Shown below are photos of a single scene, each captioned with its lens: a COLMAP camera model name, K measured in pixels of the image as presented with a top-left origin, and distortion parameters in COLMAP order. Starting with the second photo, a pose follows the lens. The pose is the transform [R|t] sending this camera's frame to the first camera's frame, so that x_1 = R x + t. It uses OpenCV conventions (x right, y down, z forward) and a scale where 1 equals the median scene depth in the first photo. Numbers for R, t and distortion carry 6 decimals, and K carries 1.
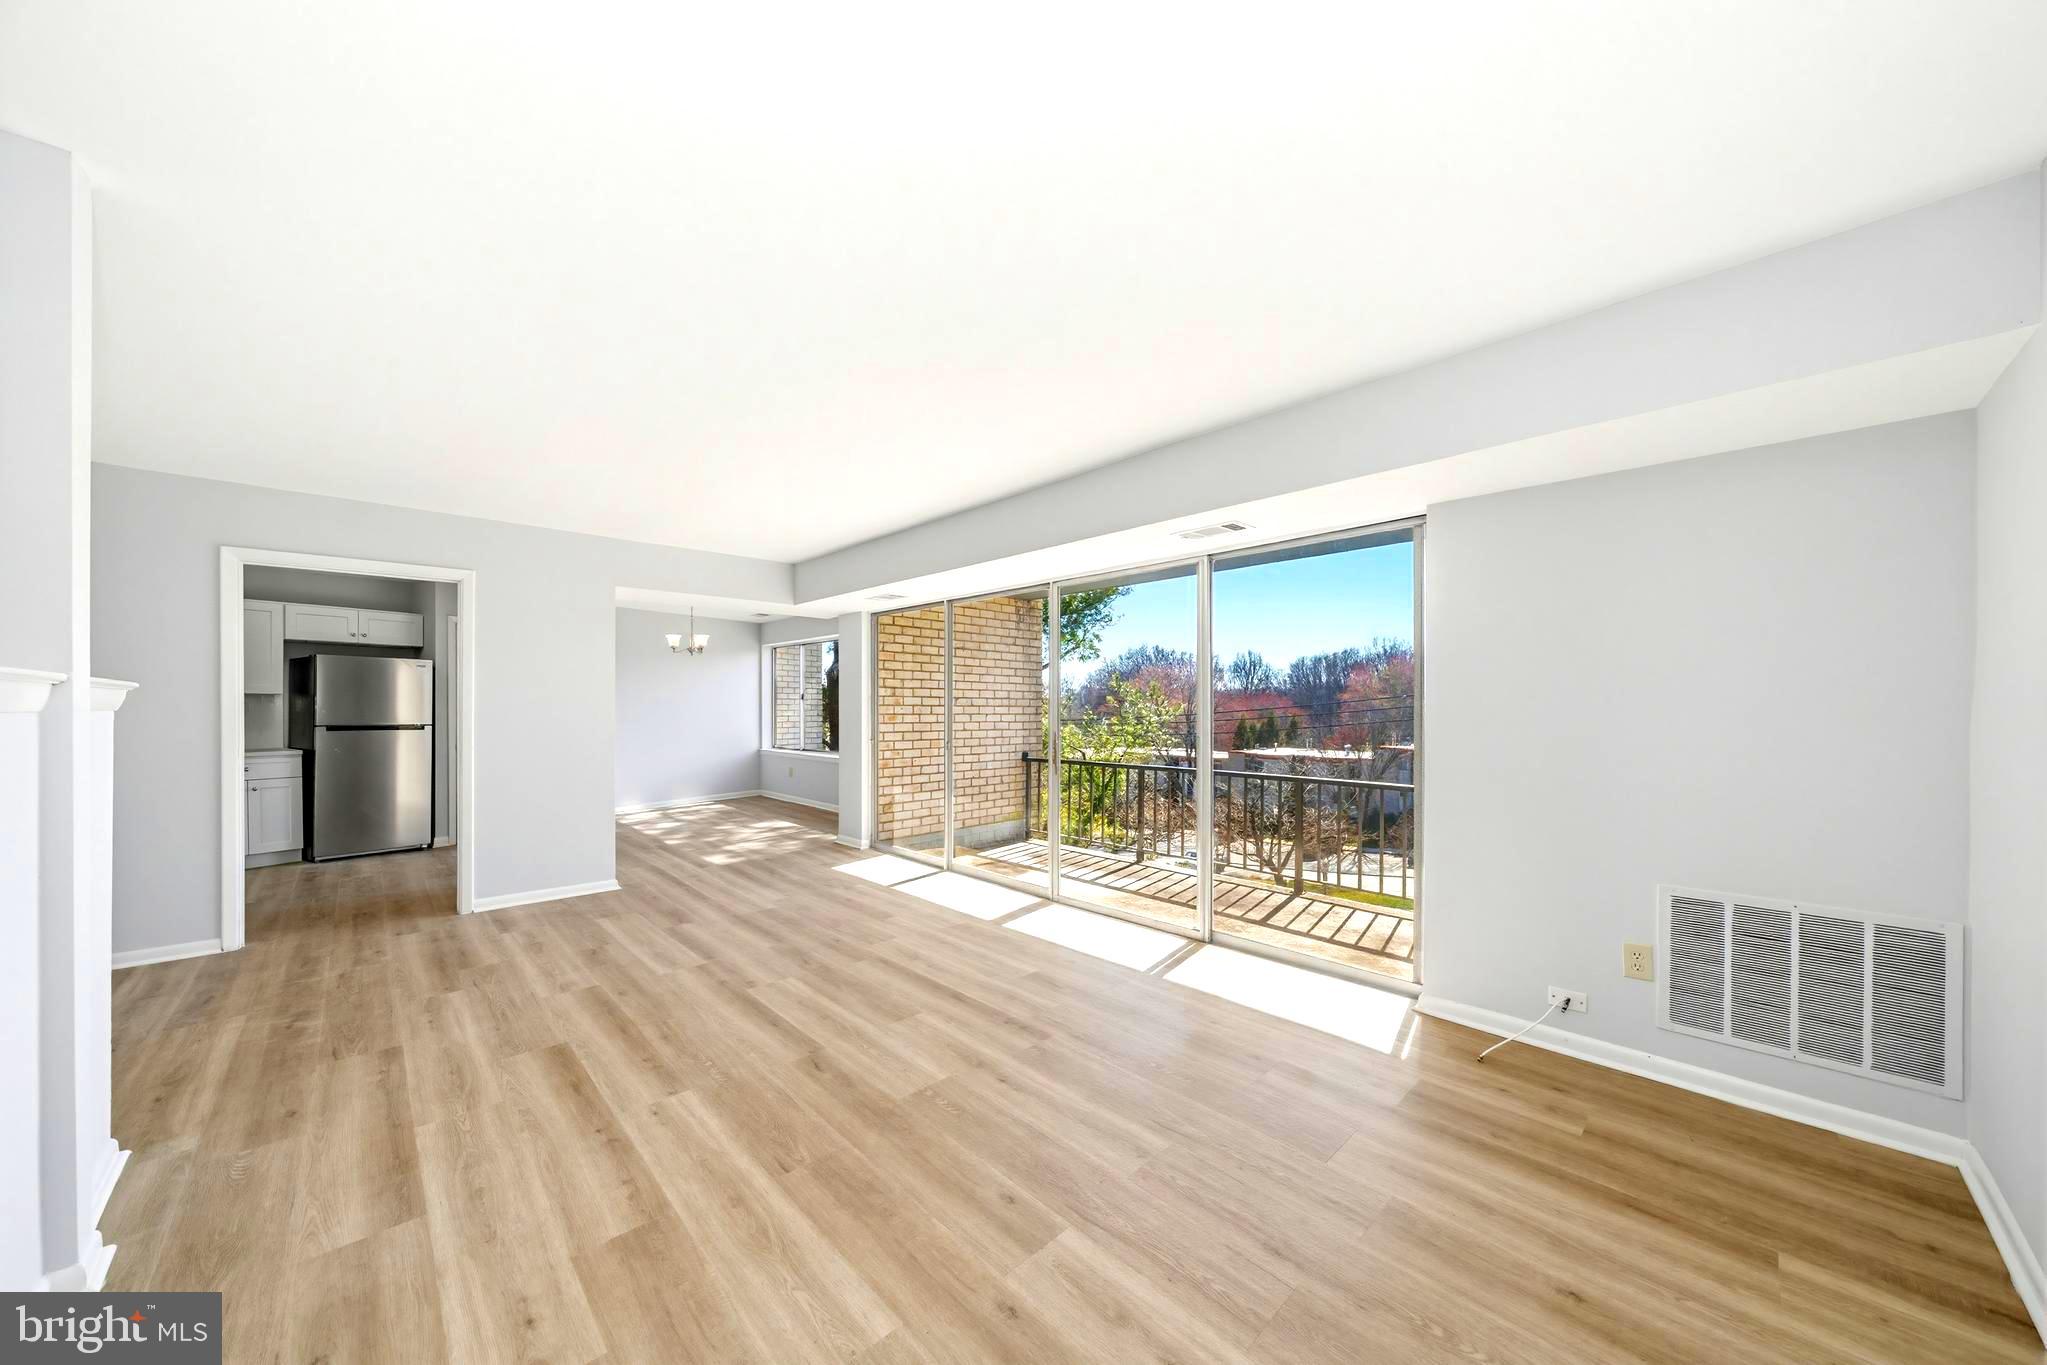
lens RADIAL K [[692.5, 0, 1025.6], [0, 692.5, 710.9], [0, 0, 1]] dist [-0.001461, -0.000072]
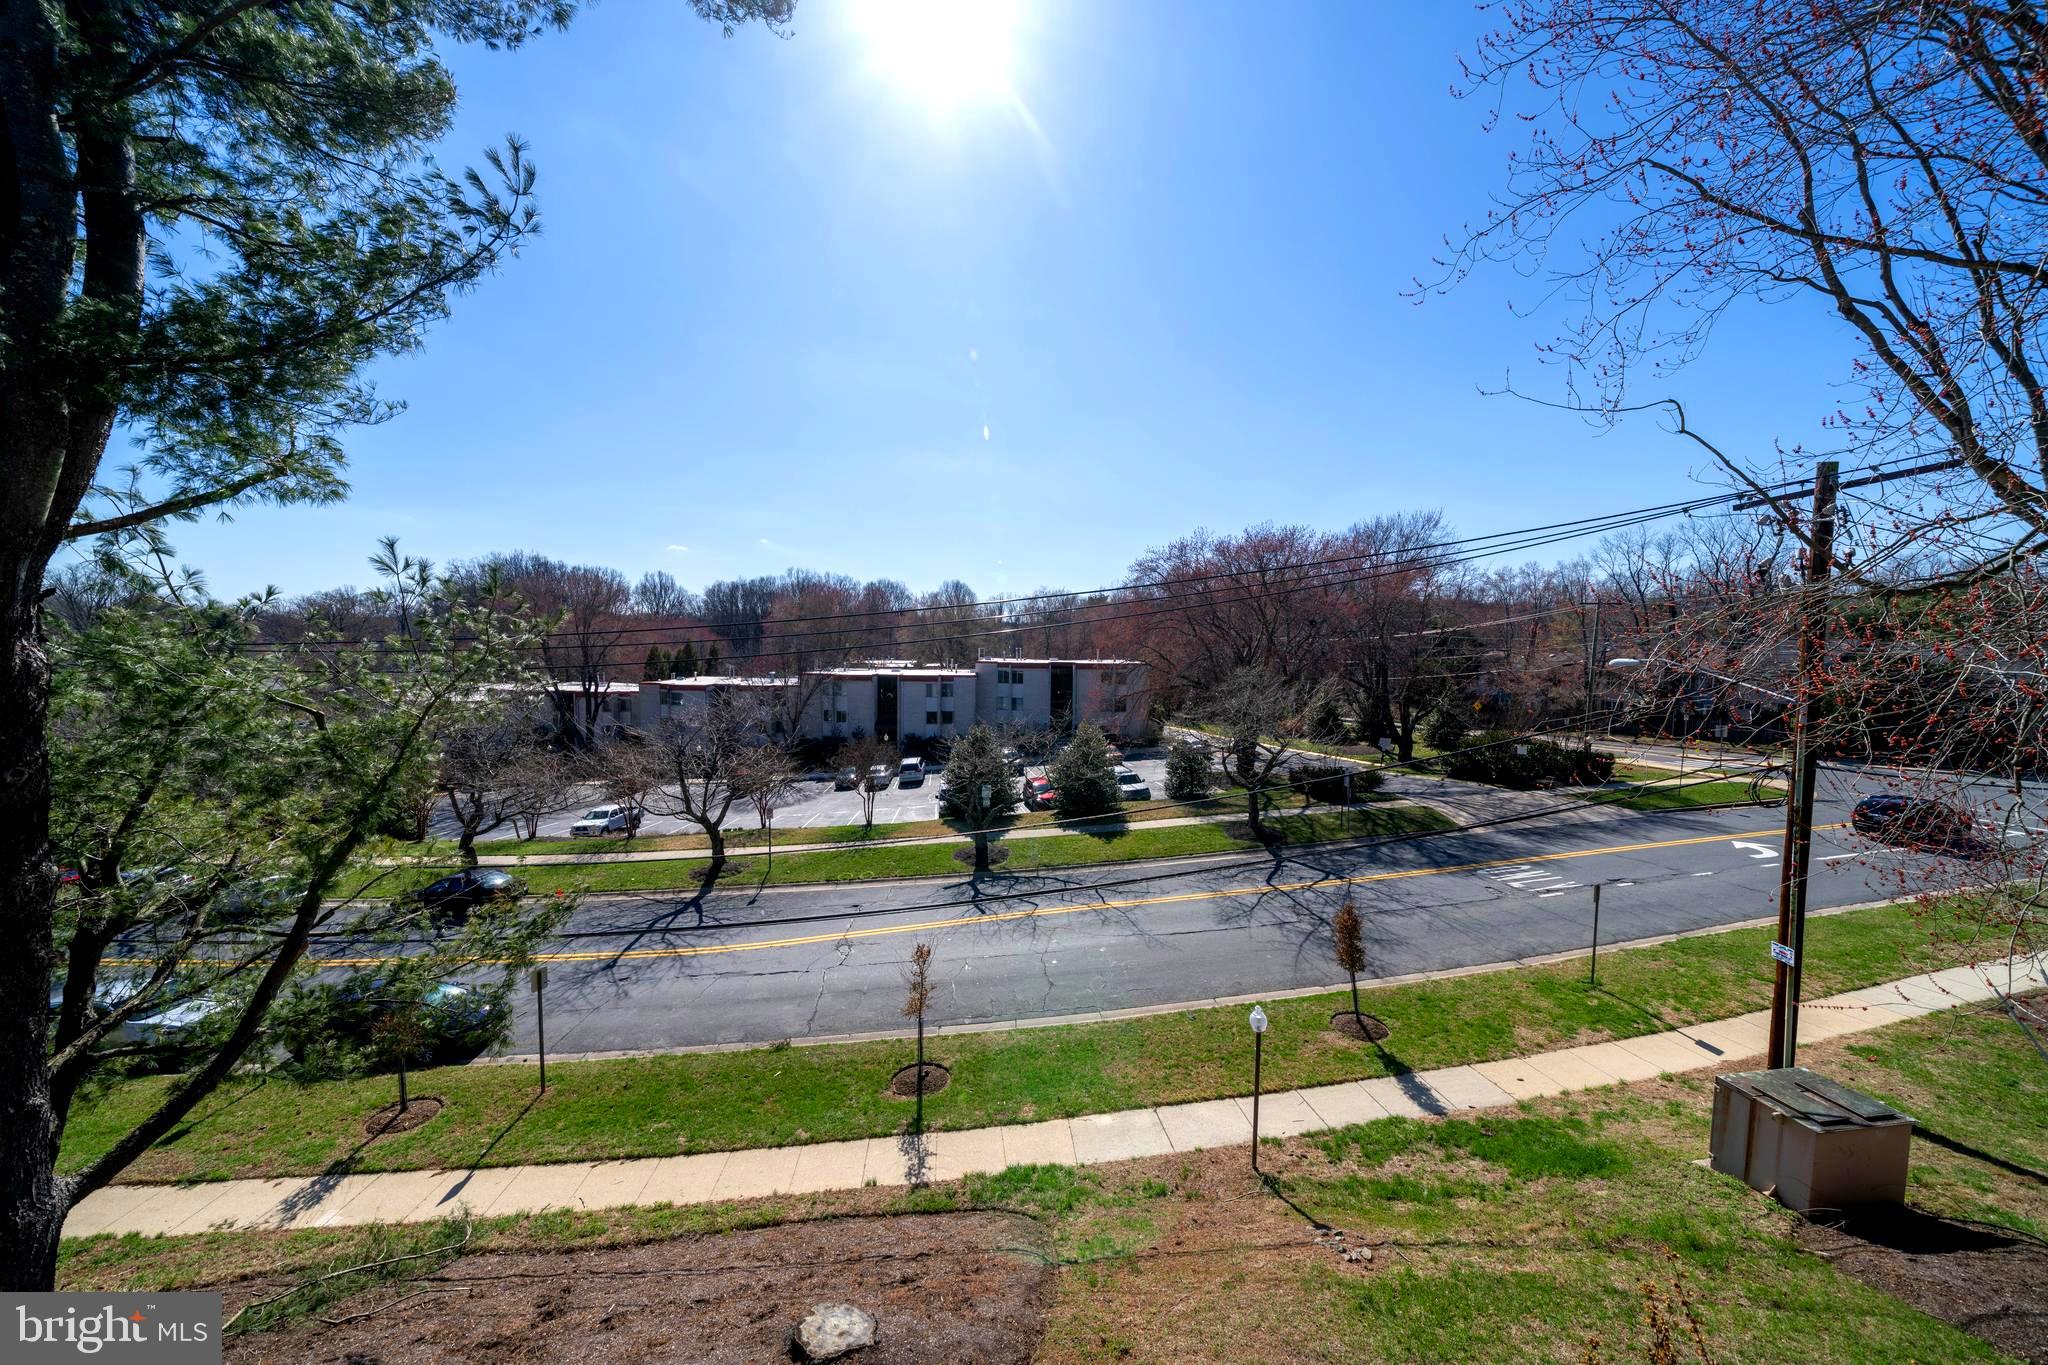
lens RADIAL K [[694.6, 0, 1015.6], [0, 694.6, 687.8], [0, 0, 1]] dist [-0.002267, -0.000044]
pose [[0.707666, -0.042211, 0.705285, 0.305145], [-0.008387, 0.997642, 0.068124, 0.031664], [-0.706497, -0.054124, 0.705643, 1.214149]]
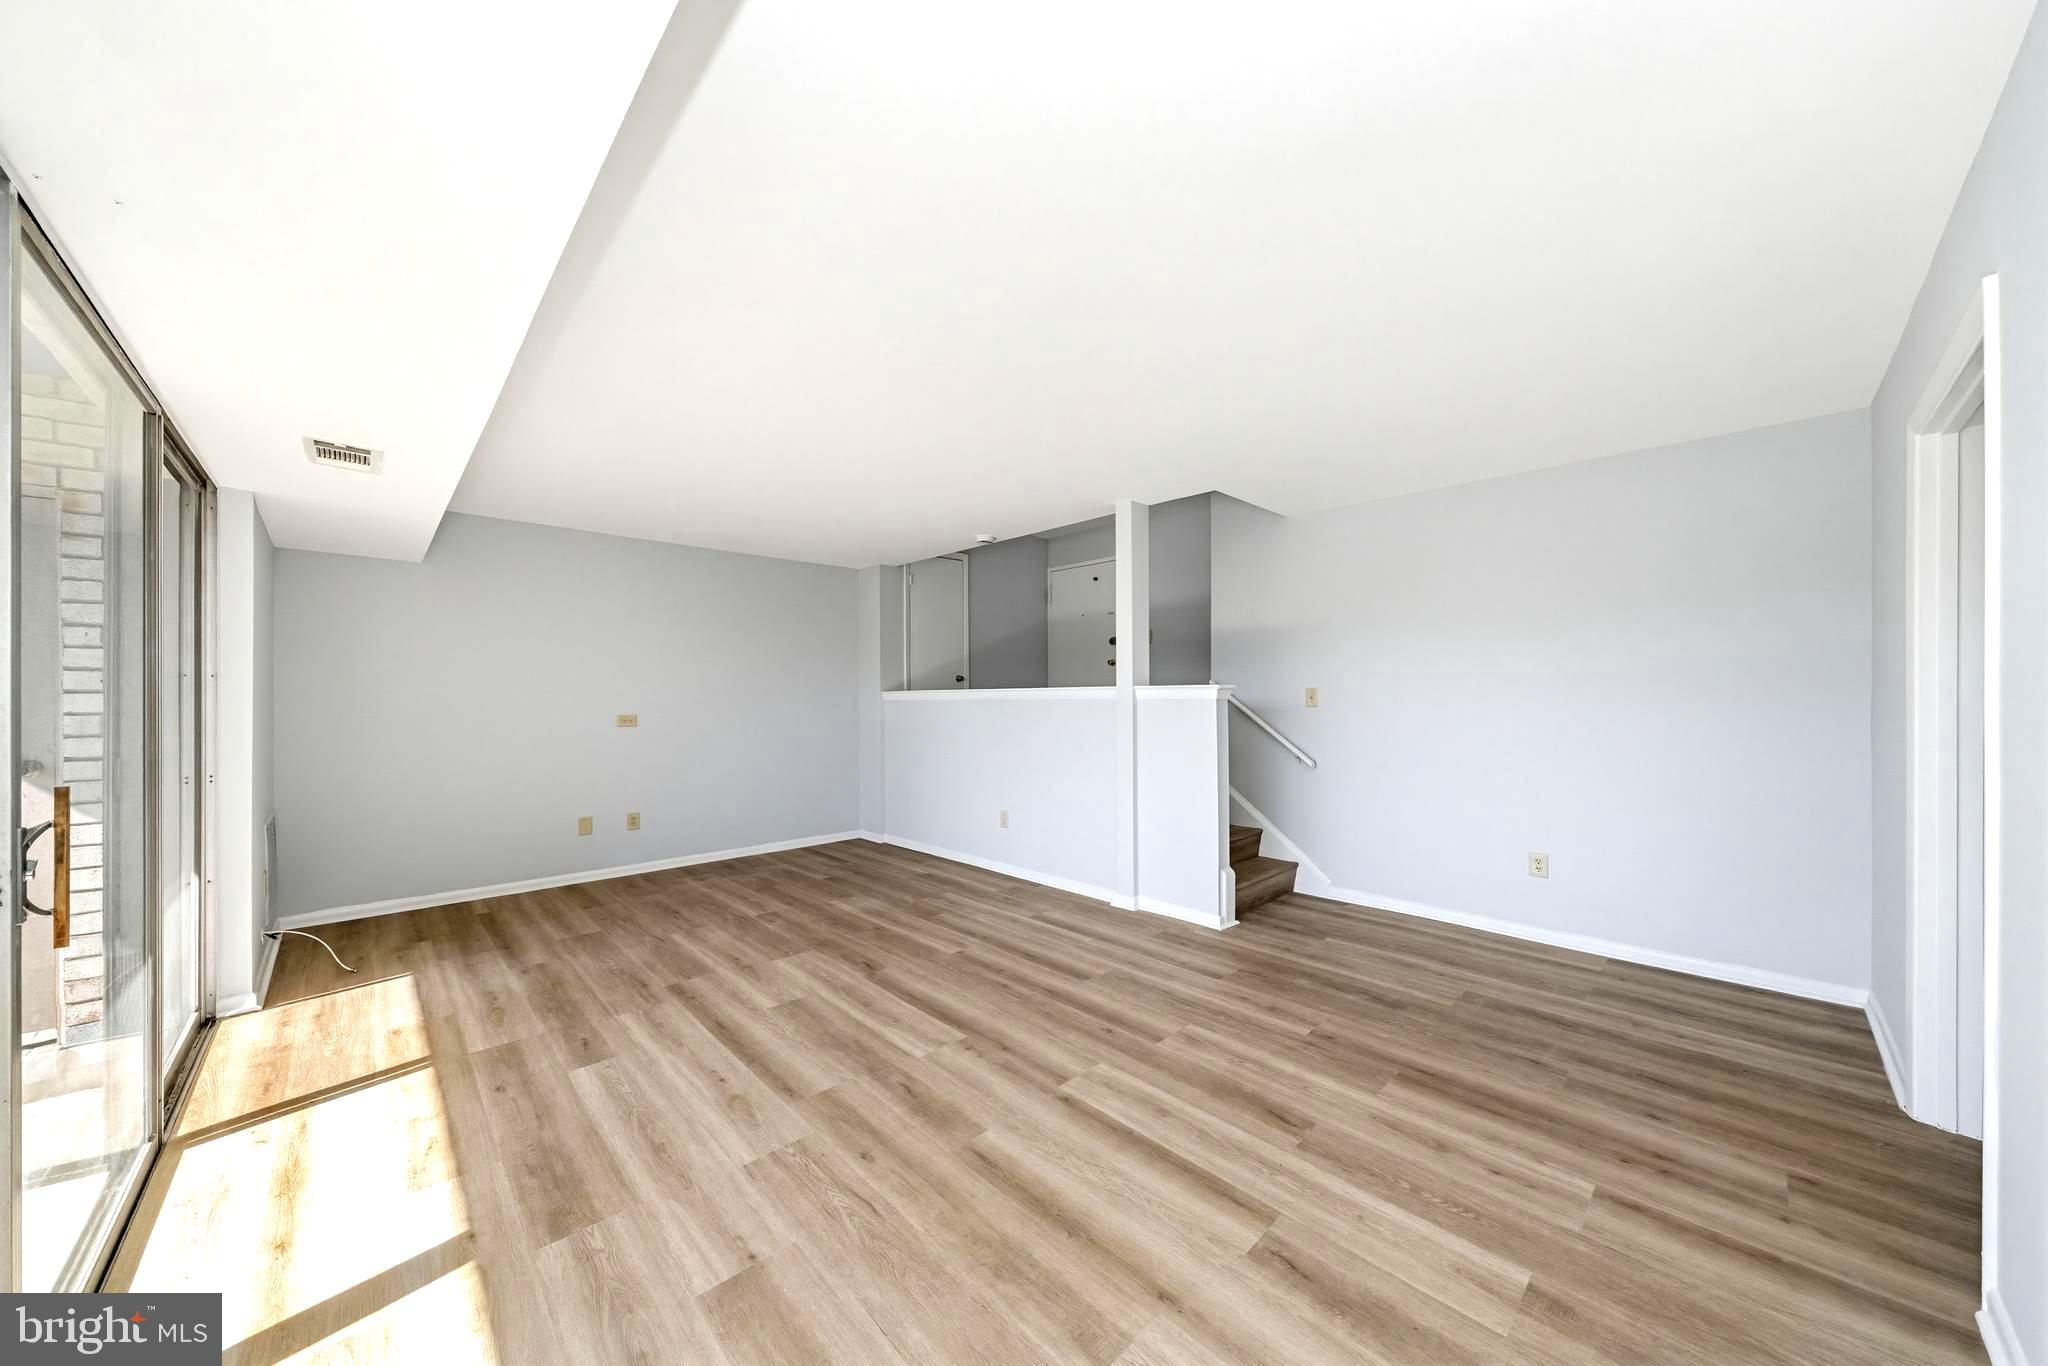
lens RADIAL K [[703.8, 0, 1021.5], [0, 703.8, 696.6], [0, 0, 1]] dist [-0.003207, -0.000363]
pose [[-0.999953, 0.000652, 0.009640, -0.302532], [0.000655, 1.000000, 0.000342, -0.002331], [-0.009640, 0.000348, -0.999953, 1.165071]]
